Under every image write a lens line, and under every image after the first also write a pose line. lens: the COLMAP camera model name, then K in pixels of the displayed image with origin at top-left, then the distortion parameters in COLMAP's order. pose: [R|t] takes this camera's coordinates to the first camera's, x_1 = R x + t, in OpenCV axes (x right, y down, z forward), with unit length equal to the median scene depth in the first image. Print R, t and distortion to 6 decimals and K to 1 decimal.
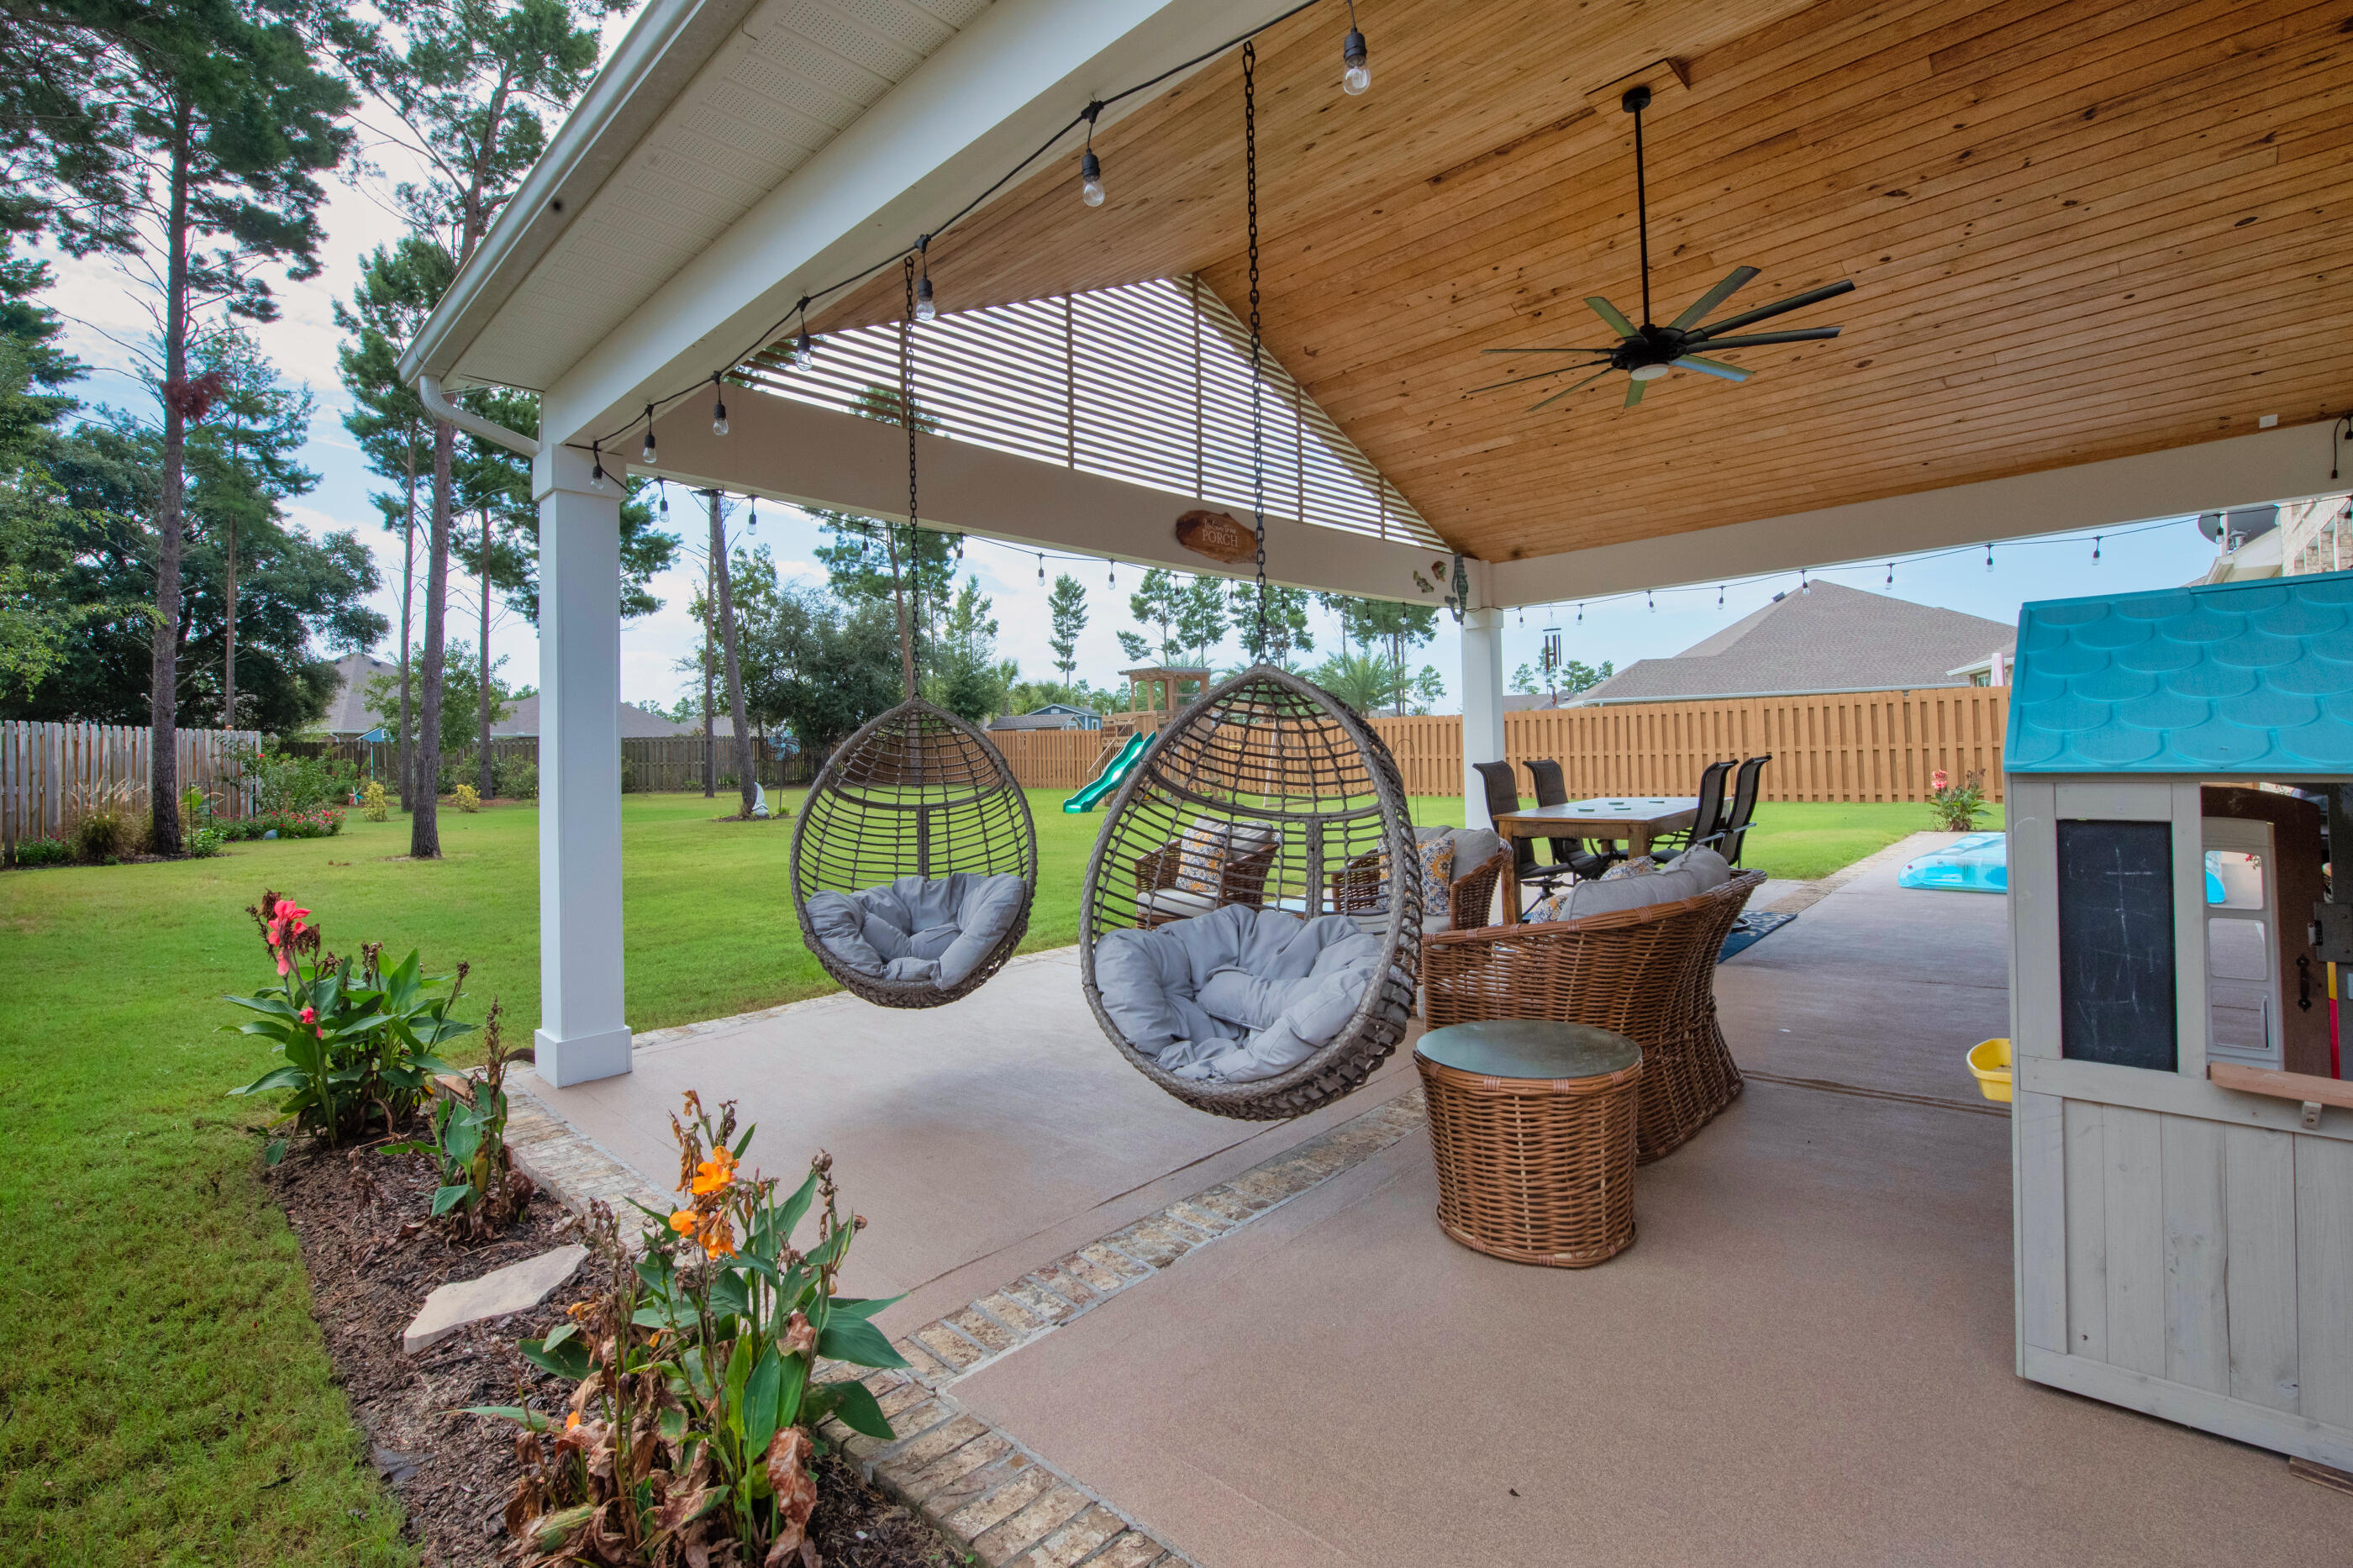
lens RADIAL K [[1086.9, 0, 1179.7], [0, 1086.9, 730.8], [0, 0, 1]] dist [-0.002558, -0.000697]
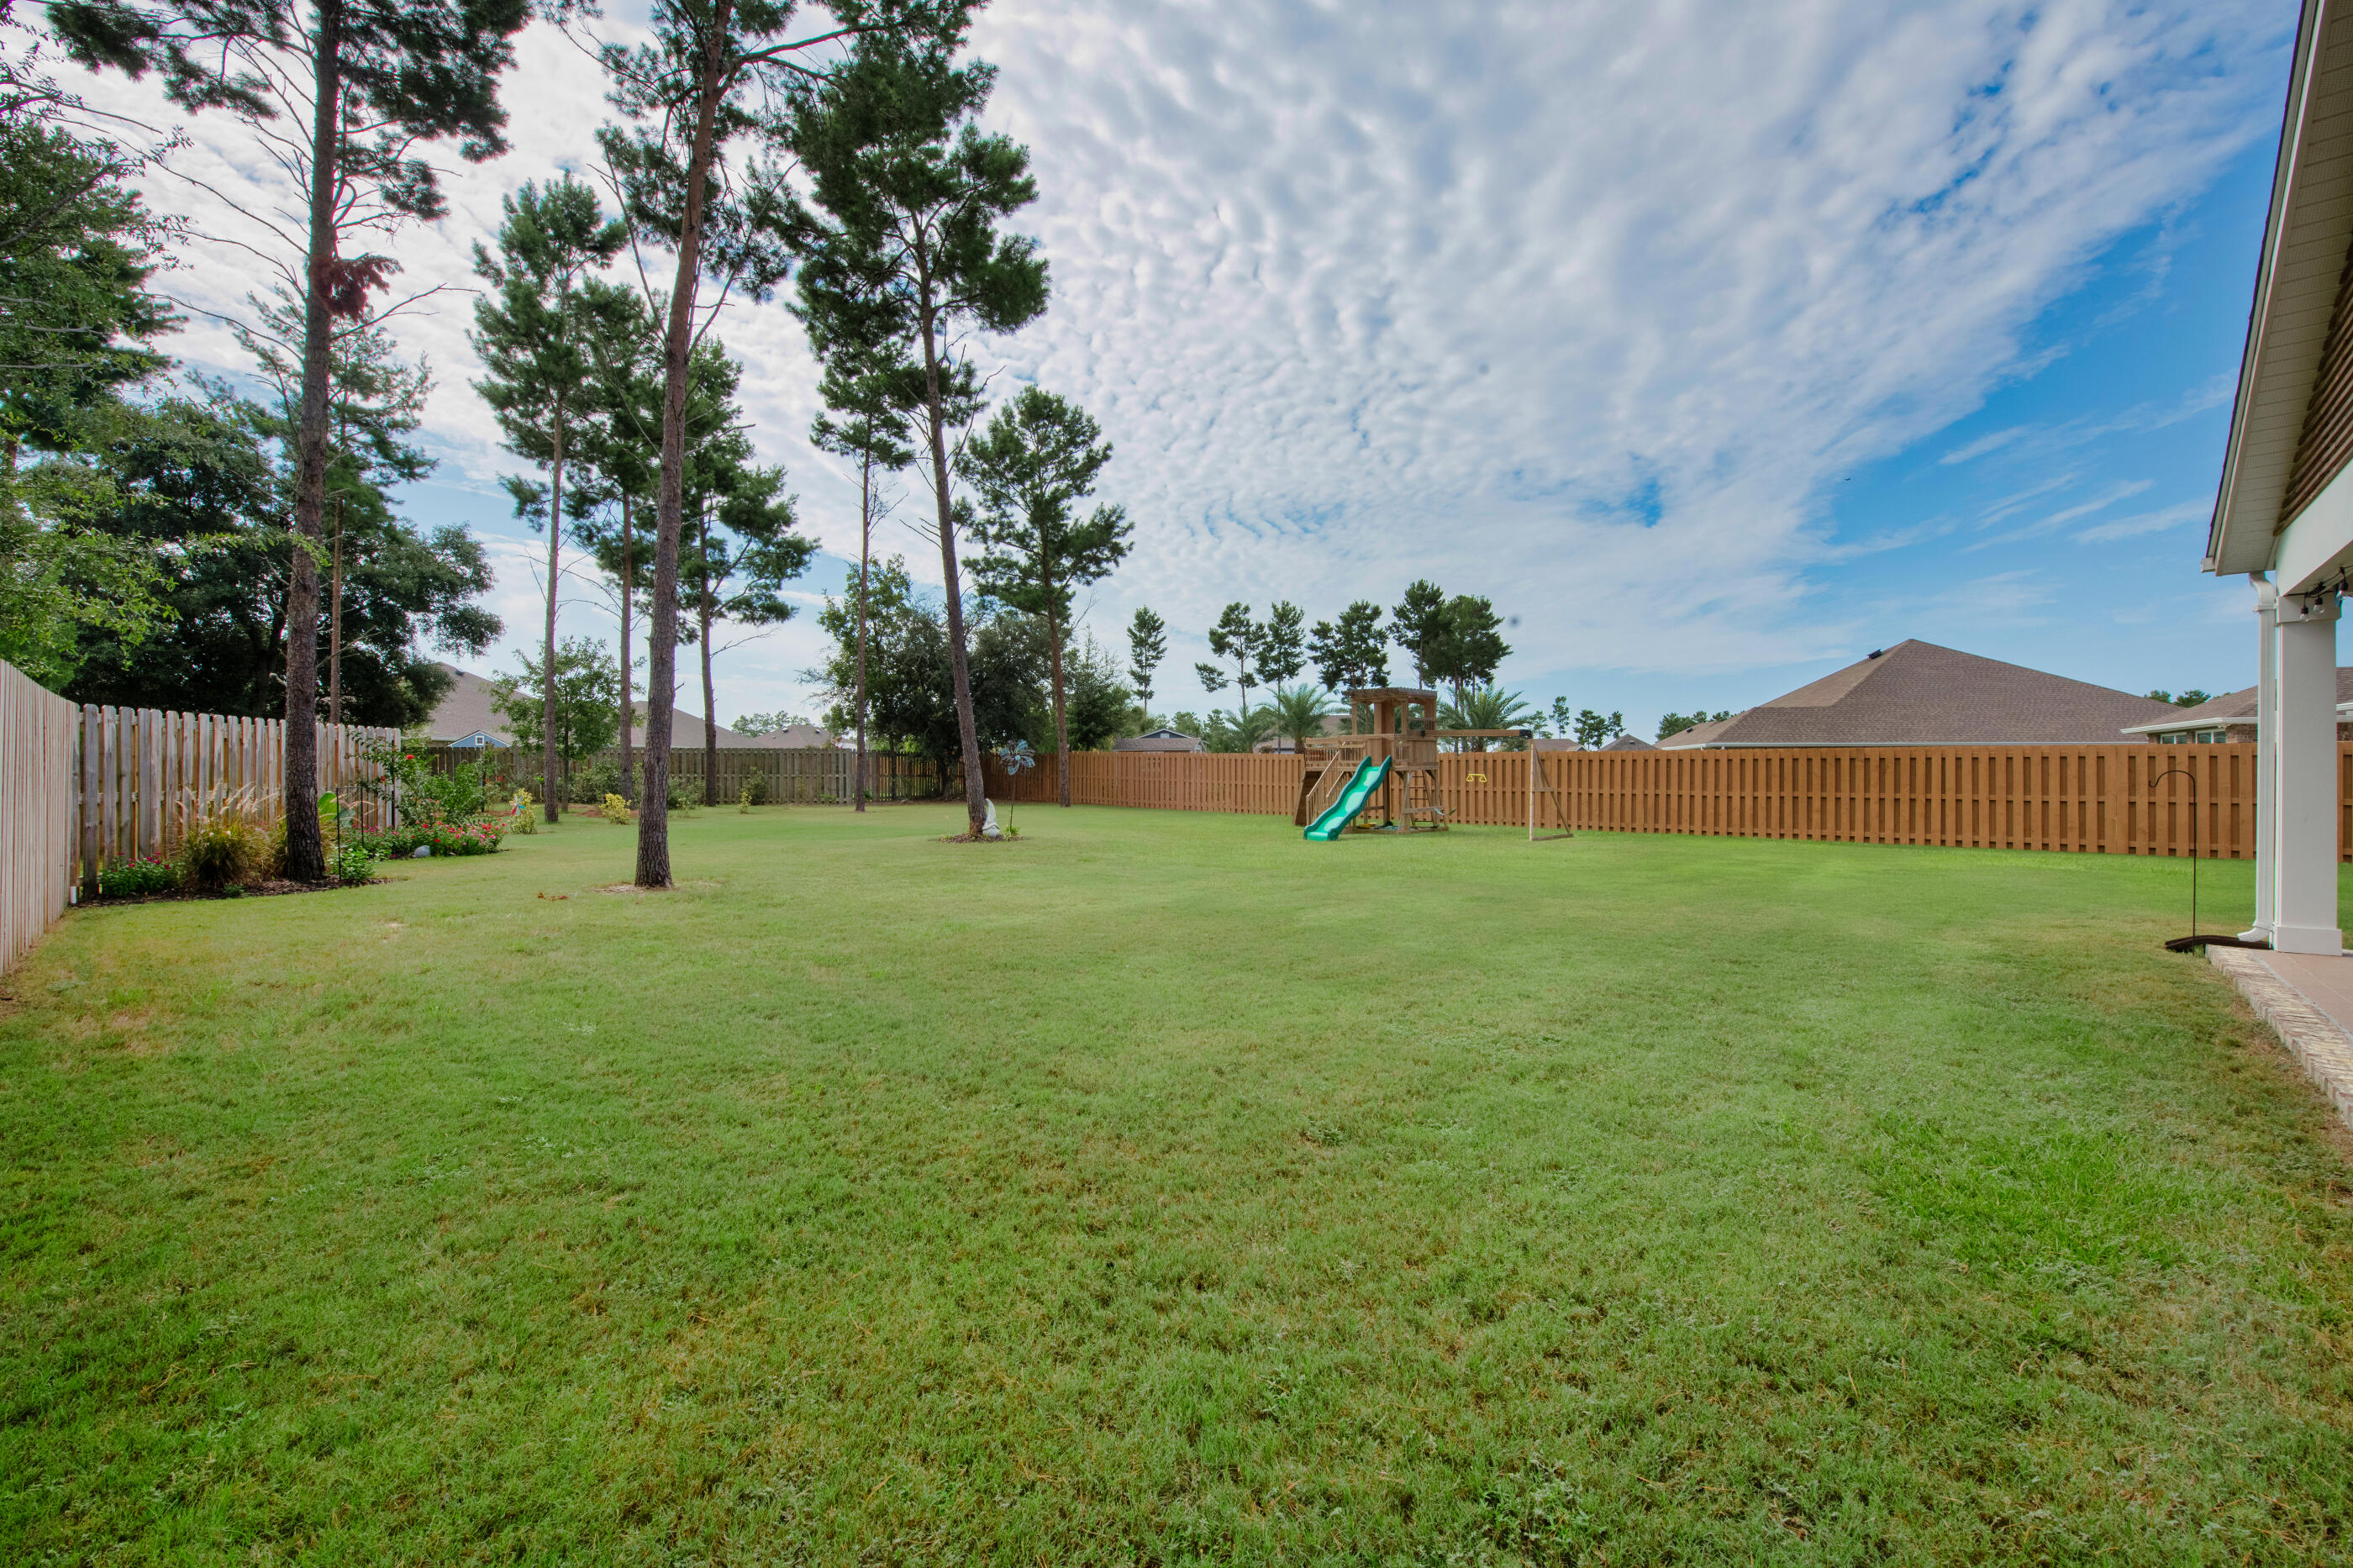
lens RADIAL K [[912.7, 0, 1183.4], [0, 912.7, 815.6], [0, 0, 1]] dist [-0.033253, 0.004601]
pose [[0.997255, 0.026781, 0.069024, -0.191912], [-0.030812, 0.997840, 0.058016, 0.007158], [-0.067321, -0.059983, 0.995927, 0.170206]]
